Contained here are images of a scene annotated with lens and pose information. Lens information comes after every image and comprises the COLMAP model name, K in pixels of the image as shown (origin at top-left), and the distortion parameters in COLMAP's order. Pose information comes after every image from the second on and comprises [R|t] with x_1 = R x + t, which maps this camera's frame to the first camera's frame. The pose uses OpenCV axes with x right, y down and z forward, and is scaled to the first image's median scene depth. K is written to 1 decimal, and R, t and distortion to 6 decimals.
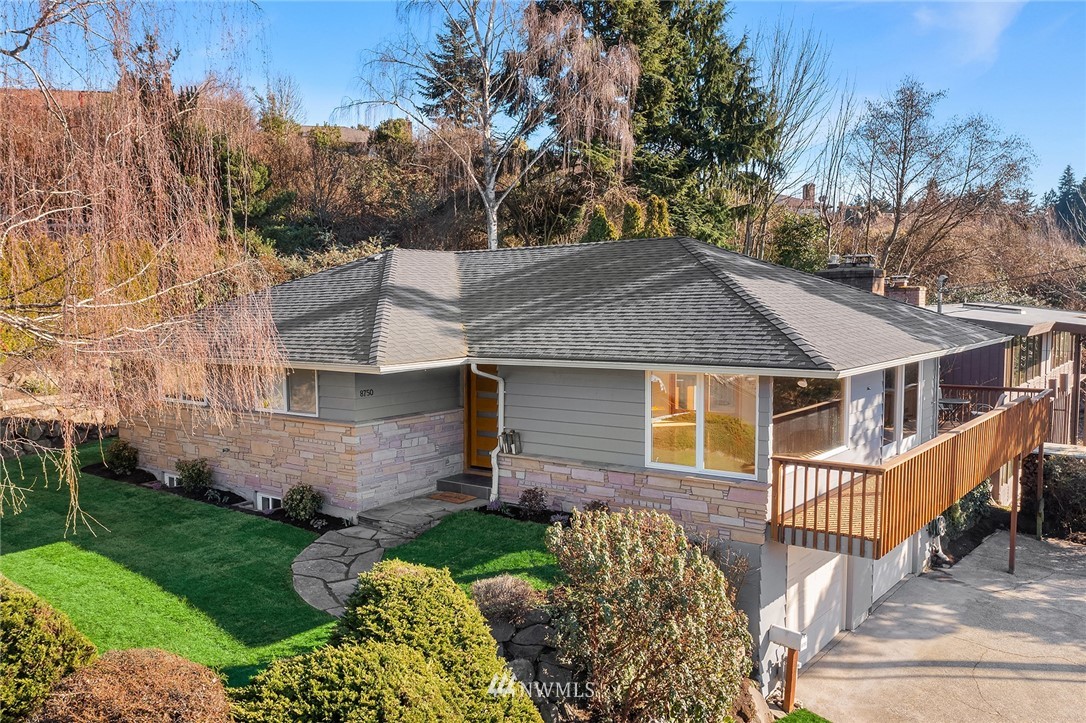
lens RADIAL K [[838.9, 0, 551.5], [0, 838.9, 361.0], [0, 0, 1]] dist [-0.007493, -0.020326]
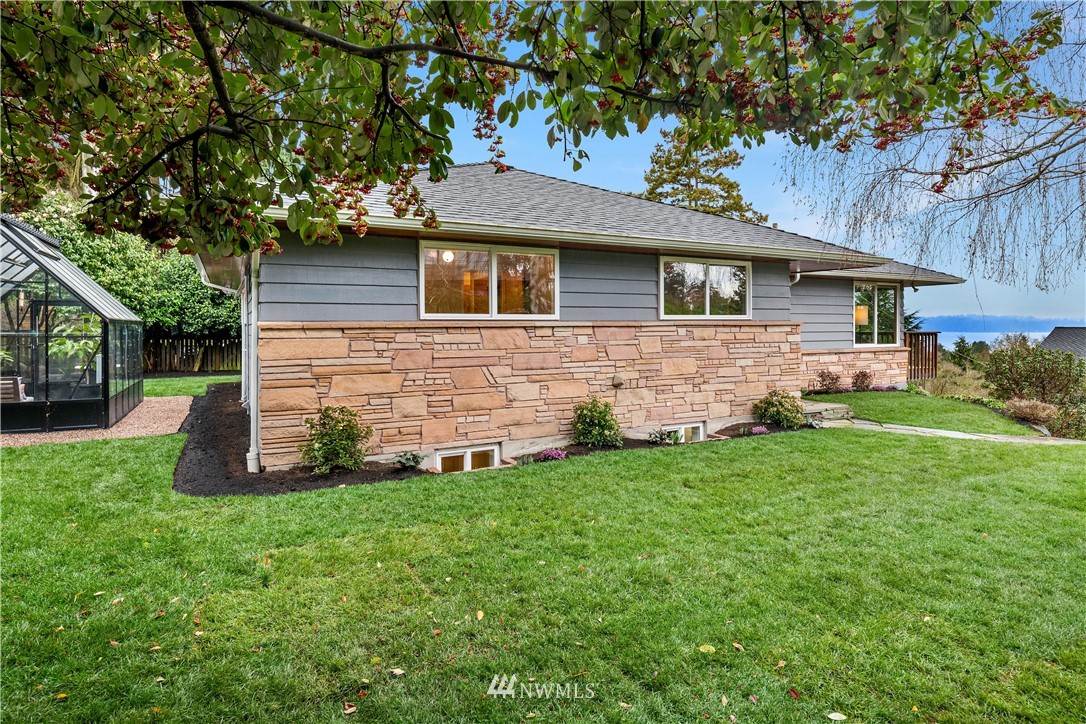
lens RADIAL K [[584.4, 0, 573.1], [0, 584.4, 326.2], [0, 0, 1]] dist [0.003348, -0.002797]
pose [[0.401621, 0.011627, 0.915732, -0.937219], [0.055881, 0.997745, -0.037176, 0.086232], [-0.914100, 0.066103, 0.400065, 0.913492]]
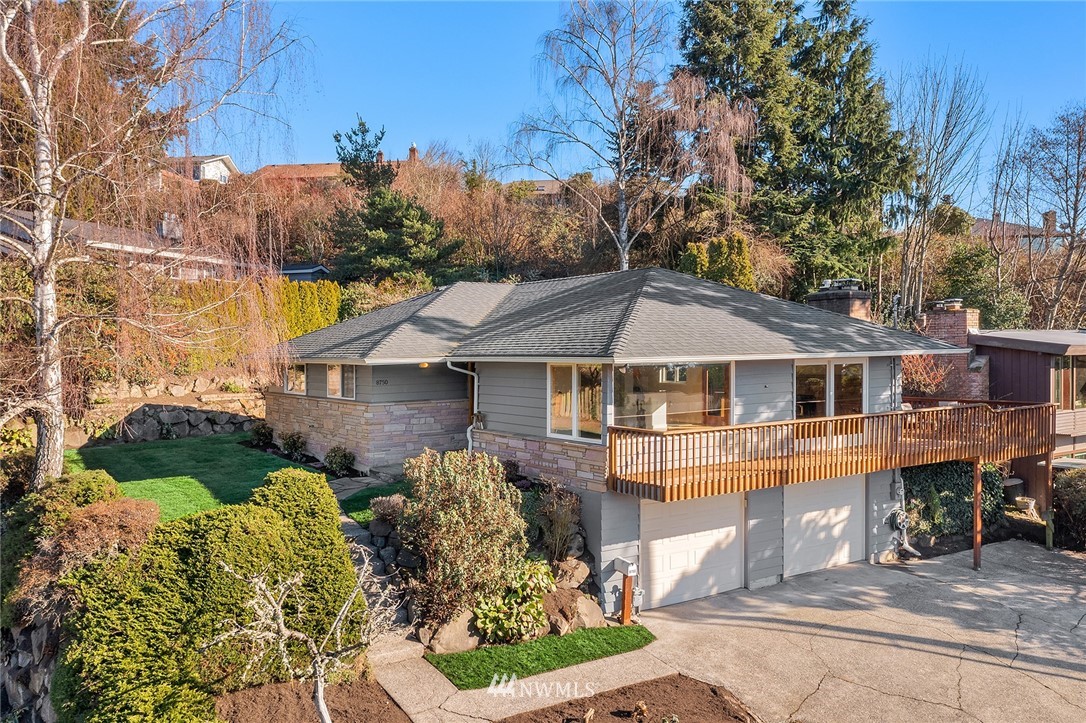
lens RADIAL K [[838.9, 0, 578.4], [0, 838.9, 311.4], [0, 0, 1]] dist [-0.007493, -0.020326]
pose [[0.960229, -0.010486, -0.279016, 0.470580], [-0.019020, 0.994517, -0.102833, 0.056233], [0.278564, 0.104050, 0.954765, -0.250167]]
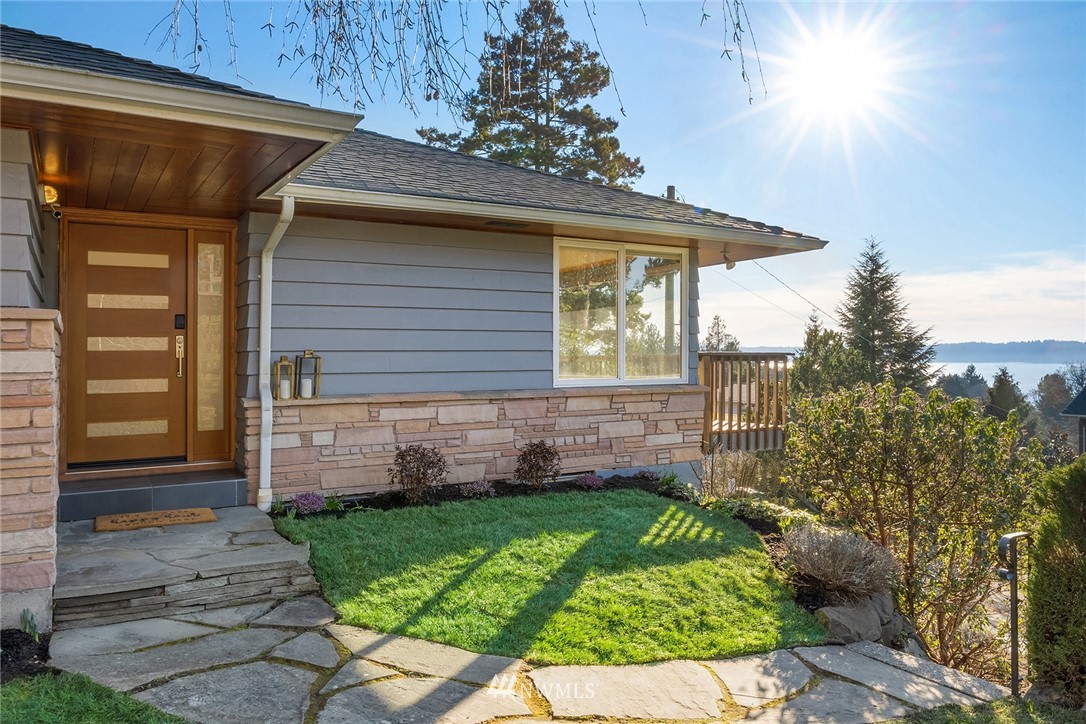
lens RADIAL K [[772.7, 0, 539.7], [0, 772.7, 358.2], [0, 0, 1]] dist [-0.001216, 0.000102]
pose [[0.393363, 0.007273, 0.919354, -0.407345], [0.061346, 0.997533, -0.034139, 0.108576], [-0.917334, 0.069828, 0.391946, 0.673623]]
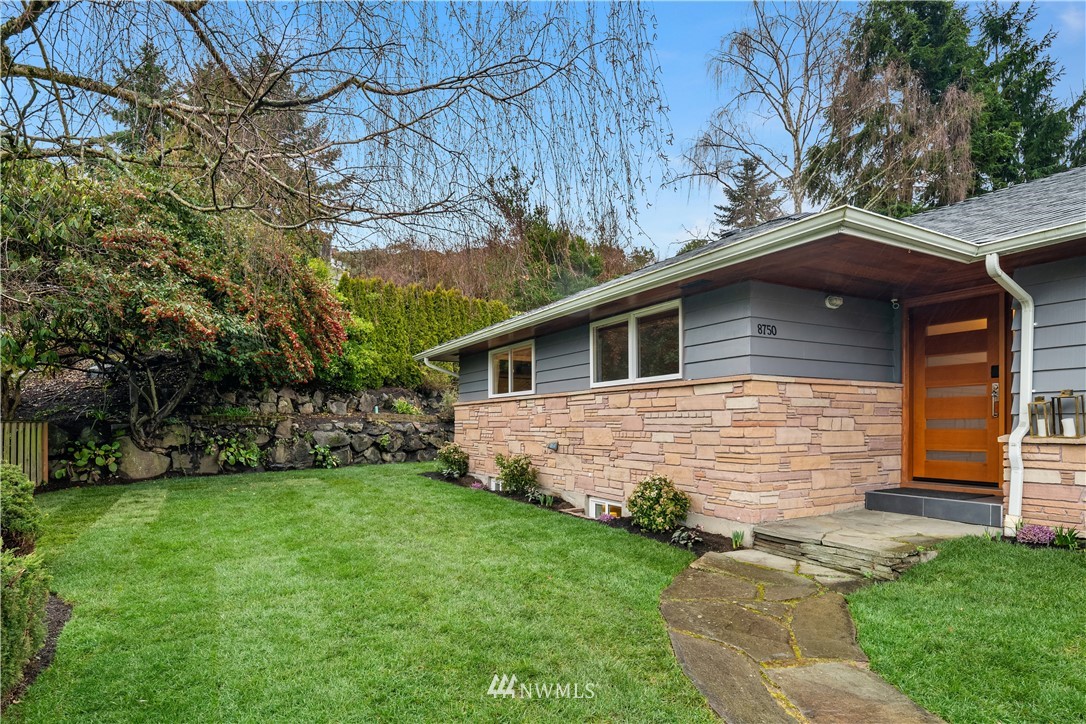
lens RADIAL K [[584.4, 0, 540.6], [0, 584.4, 420.0], [0, 0, 1]] dist [0.003348, -0.002797]
pose [[0.915400, 0.006490, -0.402494, -0.192897], [-0.032674, 0.997769, -0.058224, 0.128403], [0.401218, 0.066449, 0.913569, 0.532050]]
